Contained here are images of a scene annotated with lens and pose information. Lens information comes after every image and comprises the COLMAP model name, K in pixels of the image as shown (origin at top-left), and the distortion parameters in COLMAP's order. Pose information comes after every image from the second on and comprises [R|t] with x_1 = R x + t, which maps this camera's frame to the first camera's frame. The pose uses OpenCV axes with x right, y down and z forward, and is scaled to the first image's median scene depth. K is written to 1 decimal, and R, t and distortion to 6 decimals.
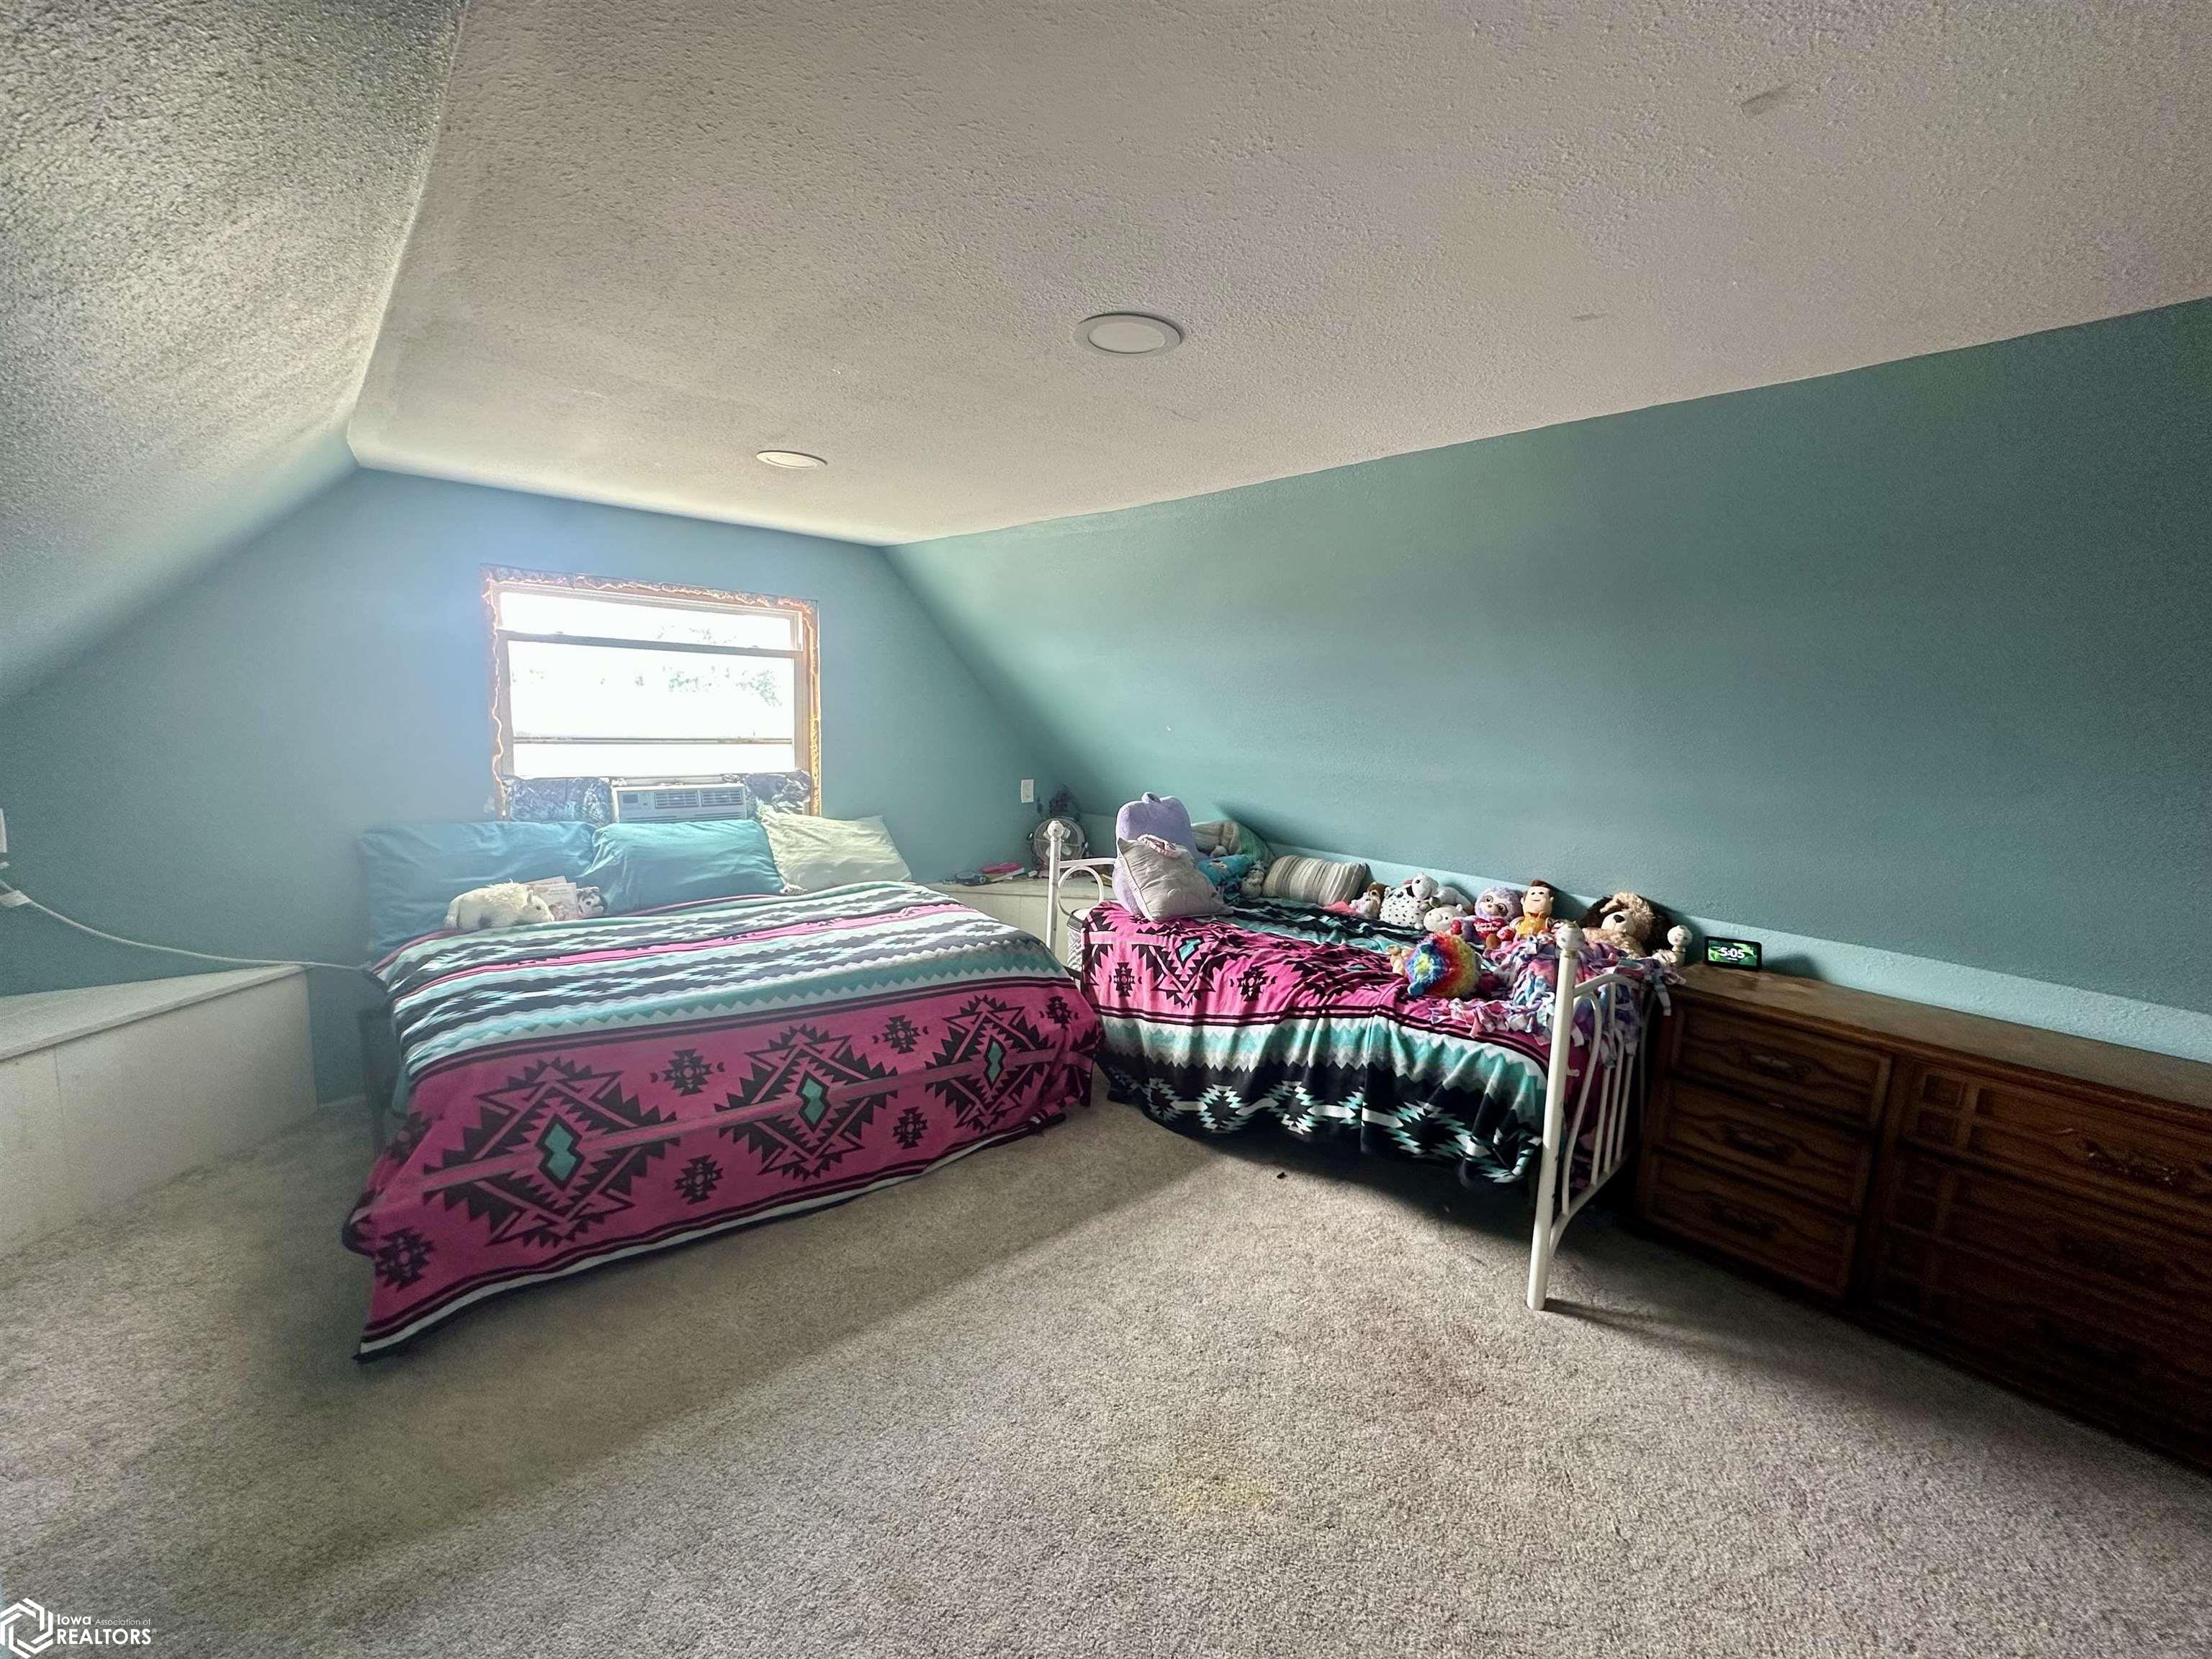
lens RADIAL K [[881.3, 0, 1104.0], [0, 881.3, 829.5], [0, 0, 1]] dist [-0.001884, 0.000501]
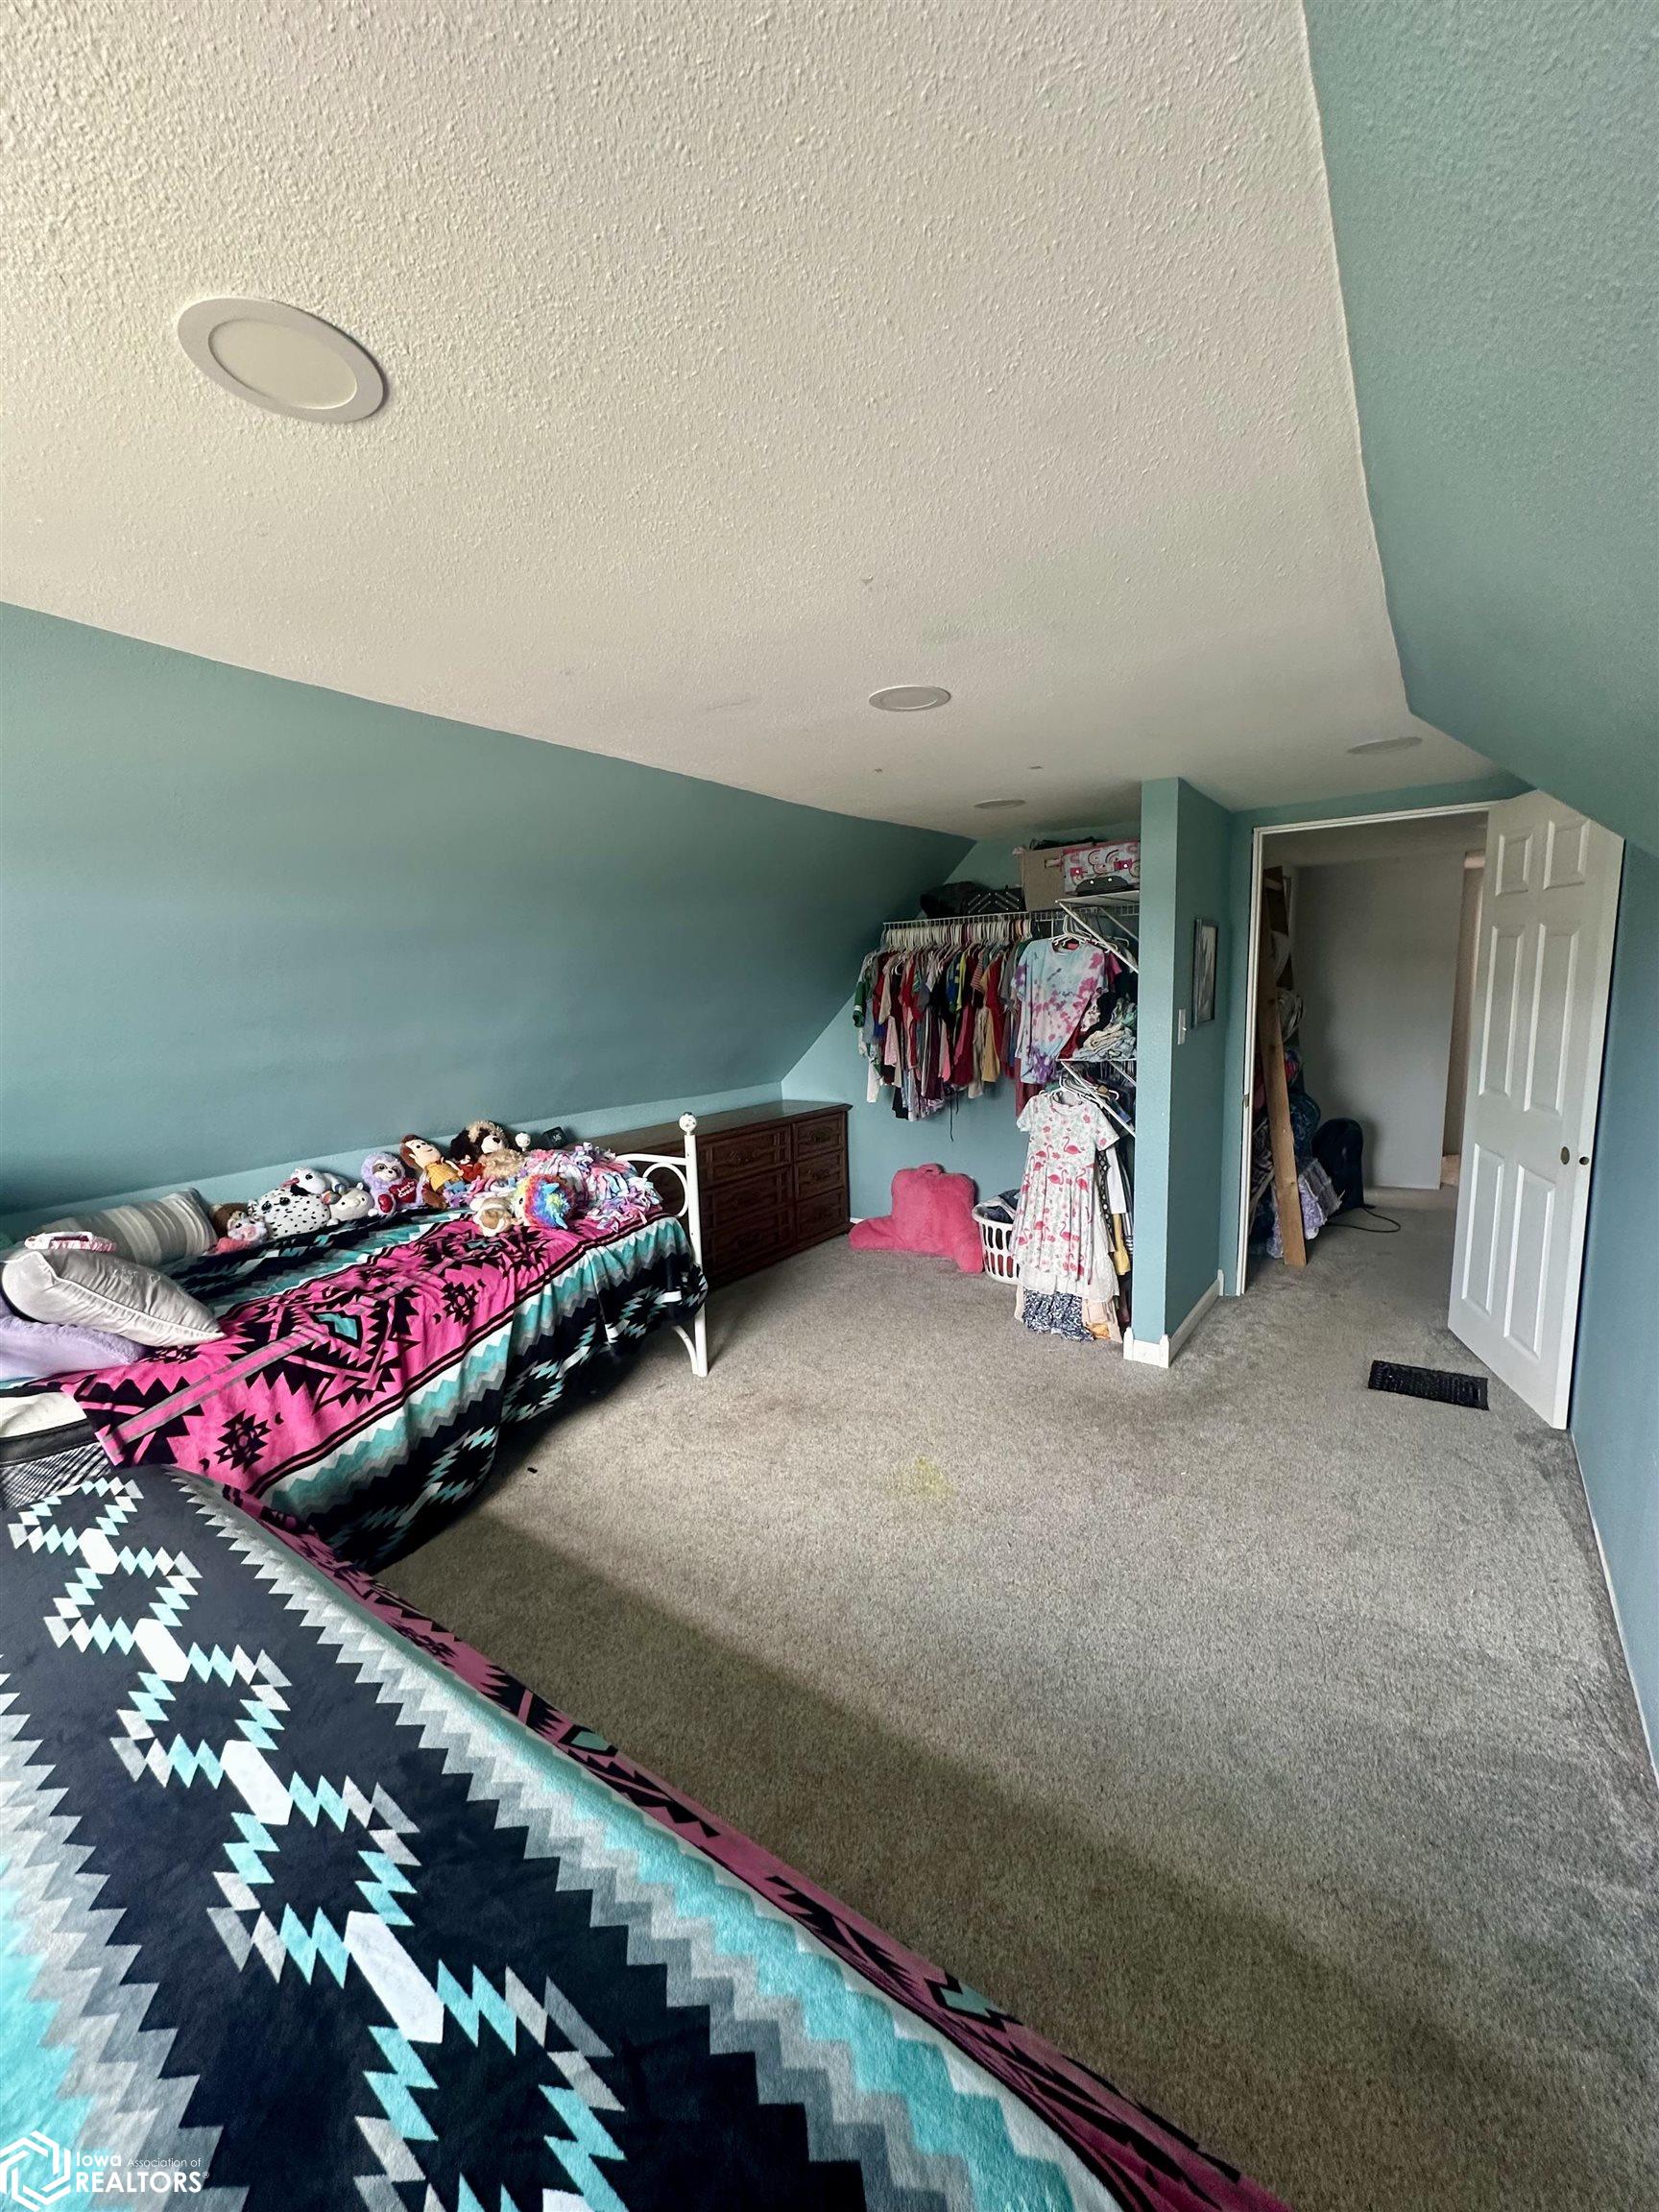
lens RADIAL K [[881.3, 0, 826.5], [0, 881.3, 1100.6], [0, 0, 1]] dist [-0.001884, 0.000501]
pose [[-0.231356, -0.169017, 0.958075, -0.680368], [0.154495, 0.965914, 0.207707, -0.133626], [-0.960524, 0.196072, -0.197358, 0.763104]]
